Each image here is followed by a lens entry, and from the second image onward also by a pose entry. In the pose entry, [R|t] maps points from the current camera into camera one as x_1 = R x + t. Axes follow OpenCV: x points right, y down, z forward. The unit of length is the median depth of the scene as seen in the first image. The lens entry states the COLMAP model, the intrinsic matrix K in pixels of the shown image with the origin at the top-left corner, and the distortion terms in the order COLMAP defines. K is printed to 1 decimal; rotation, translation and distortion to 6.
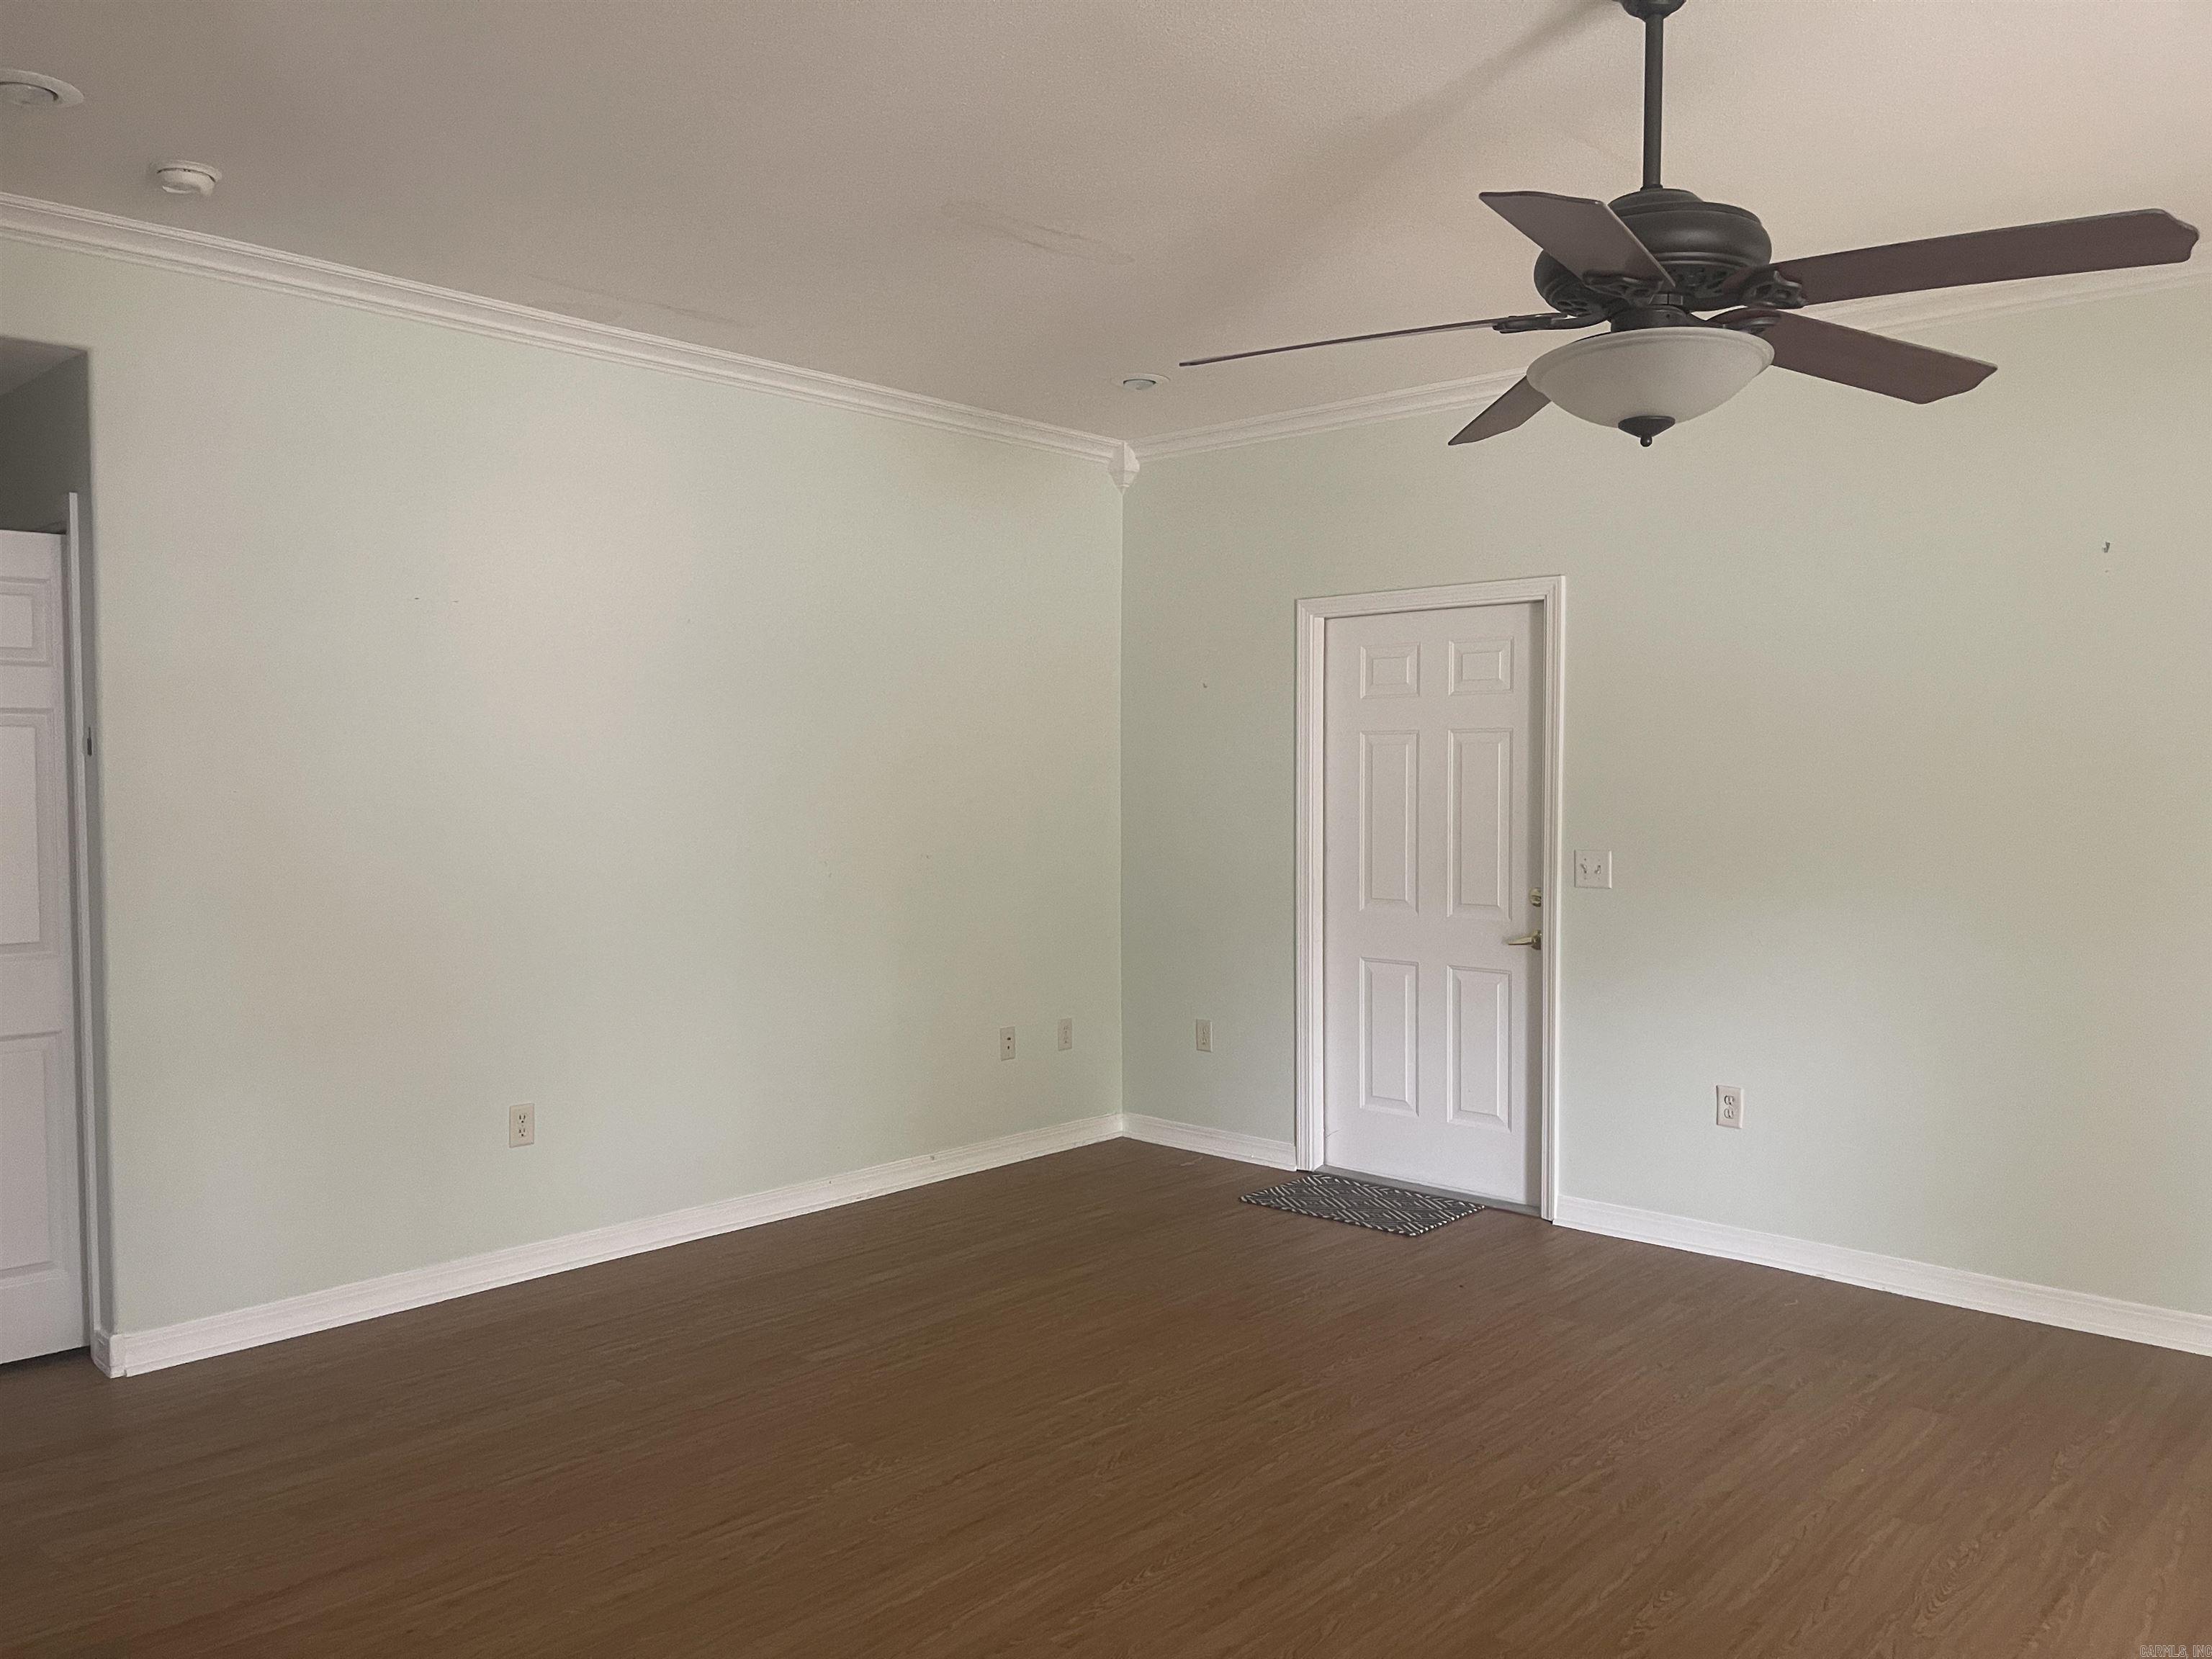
lens RADIAL K [[1726.2, 0, 1106.0], [0, 1726.2, 866.2], [0, 0, 1]] dist [0.069970, -0.081679]
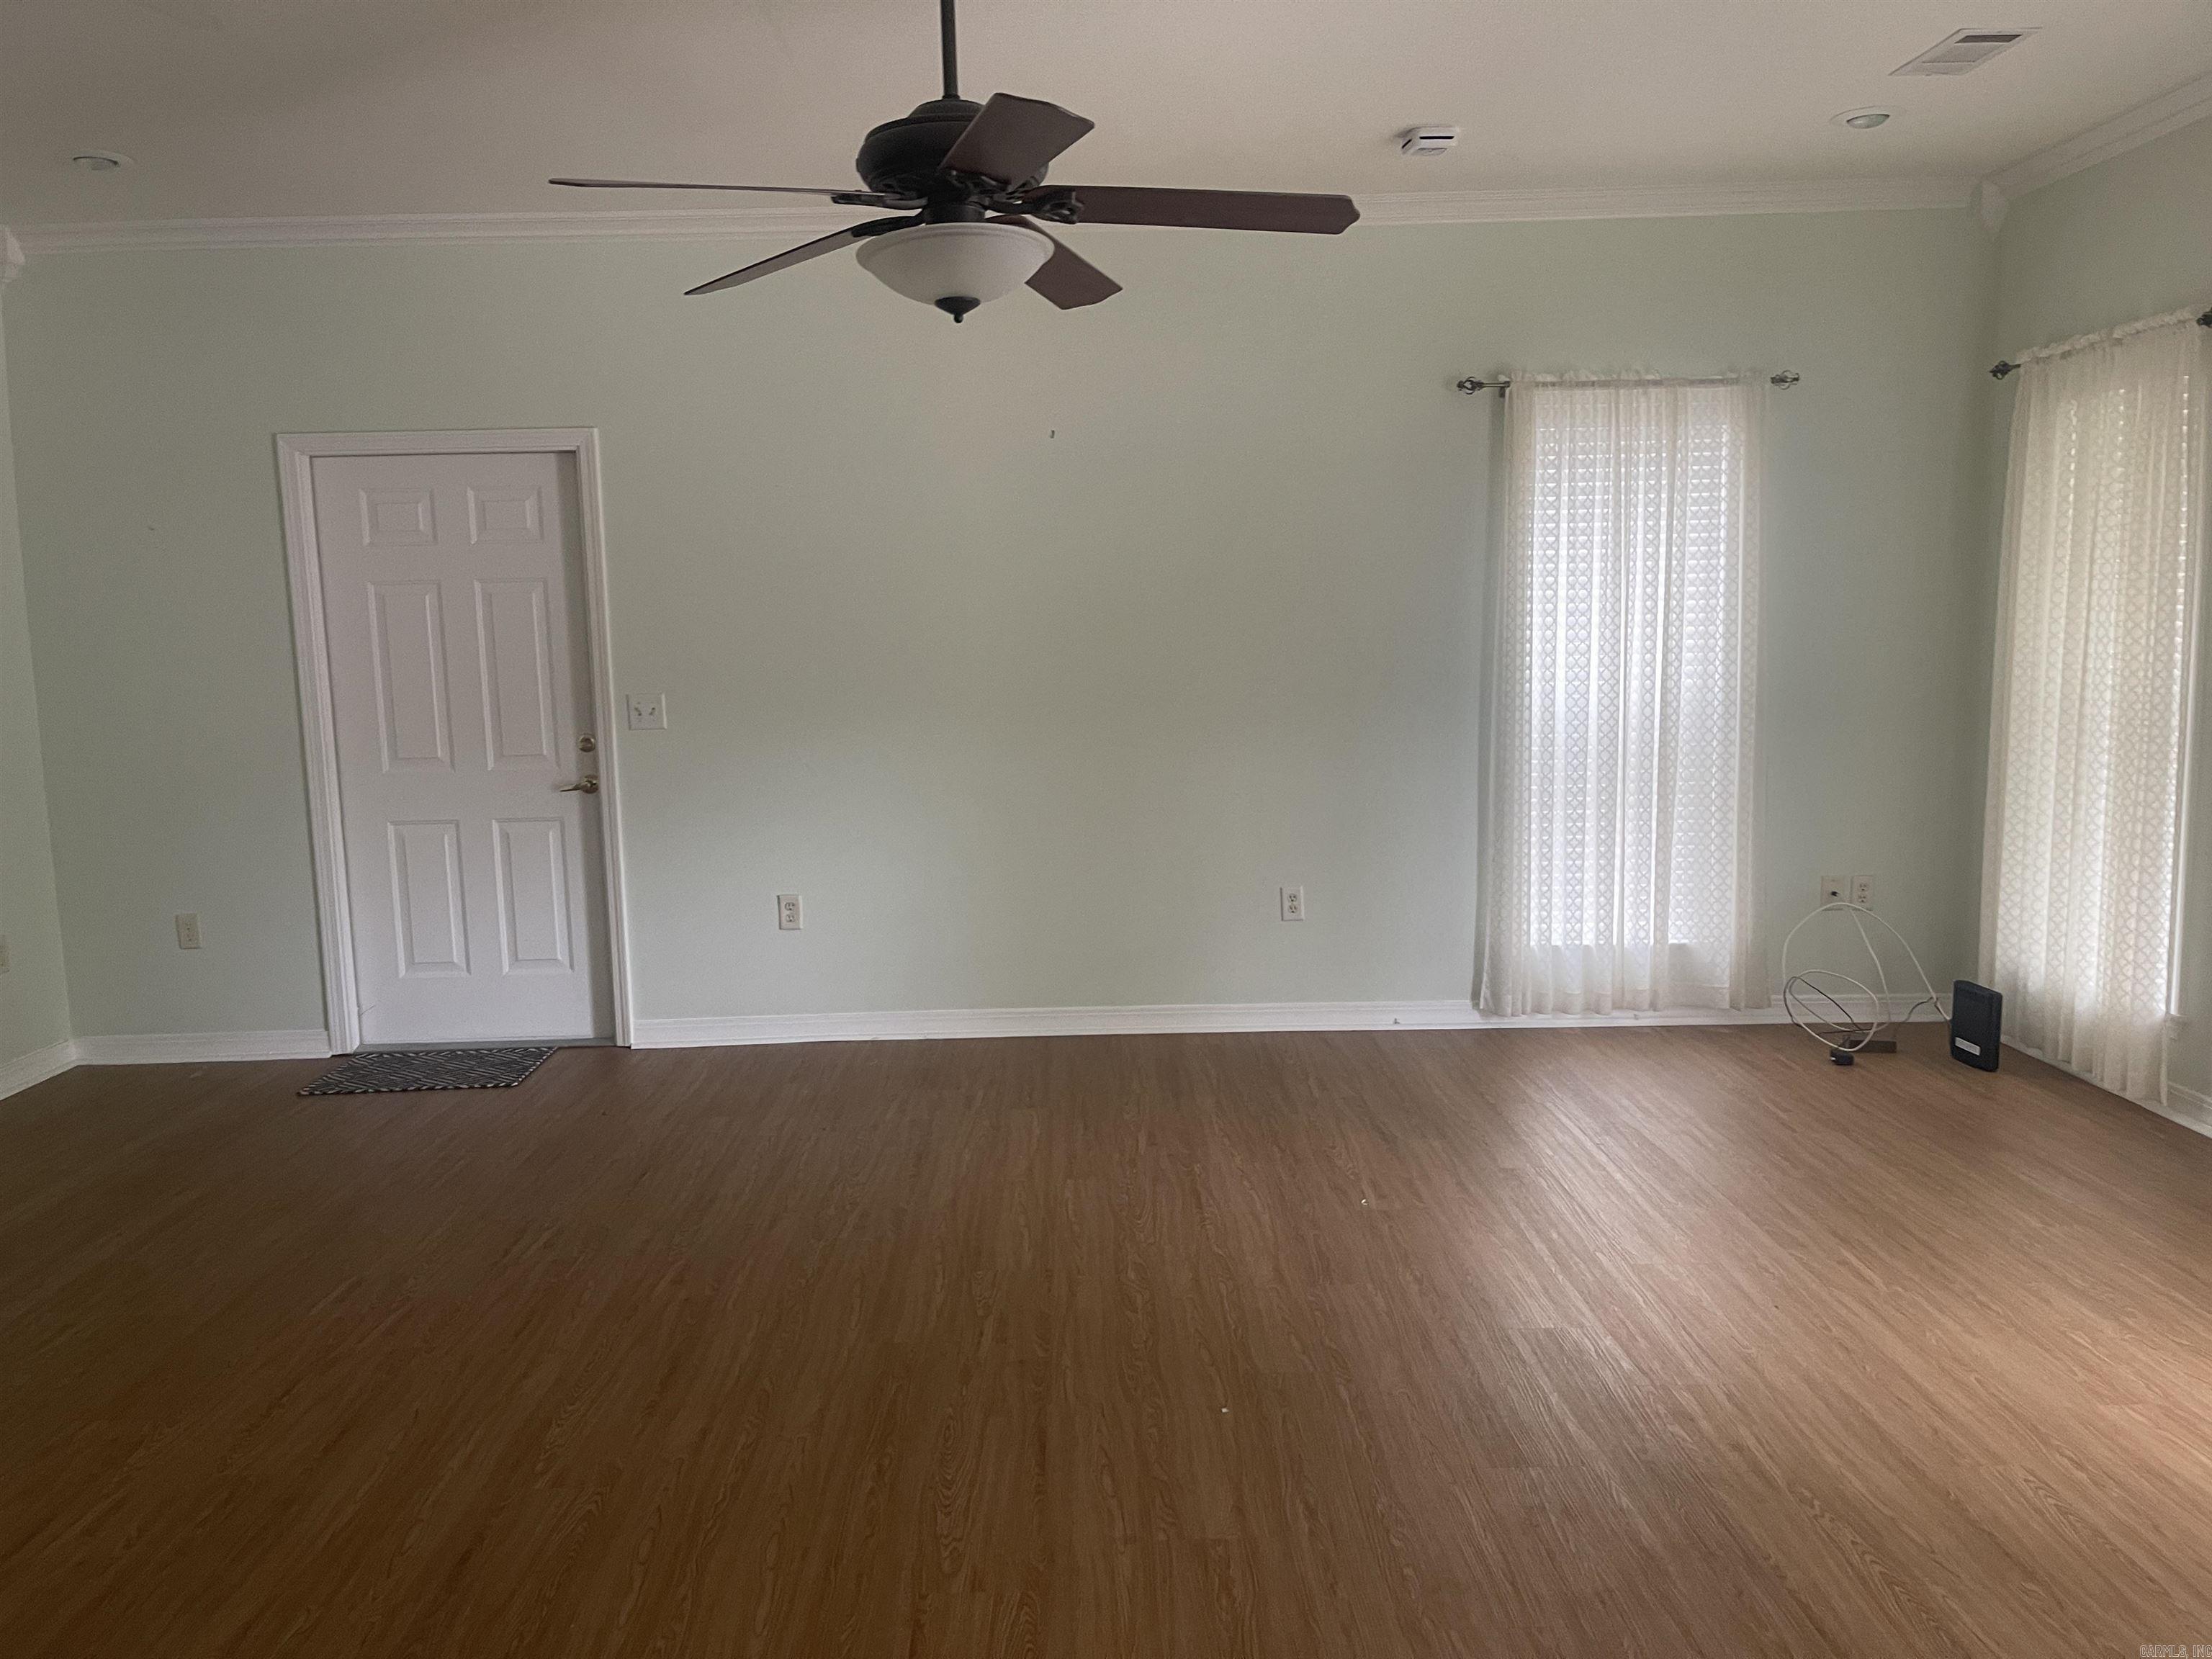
lens RADIAL K [[1726.2, 0, 1106.0], [0, 1726.2, 866.2], [0, 0, 1]] dist [0.069970, -0.081679]
pose [[0.708746, -0.116283, 0.695814, -0.262003], [0.065326, 0.992902, 0.099391, 0.008244], [-0.702432, -0.024988, 0.711312, 0.042360]]
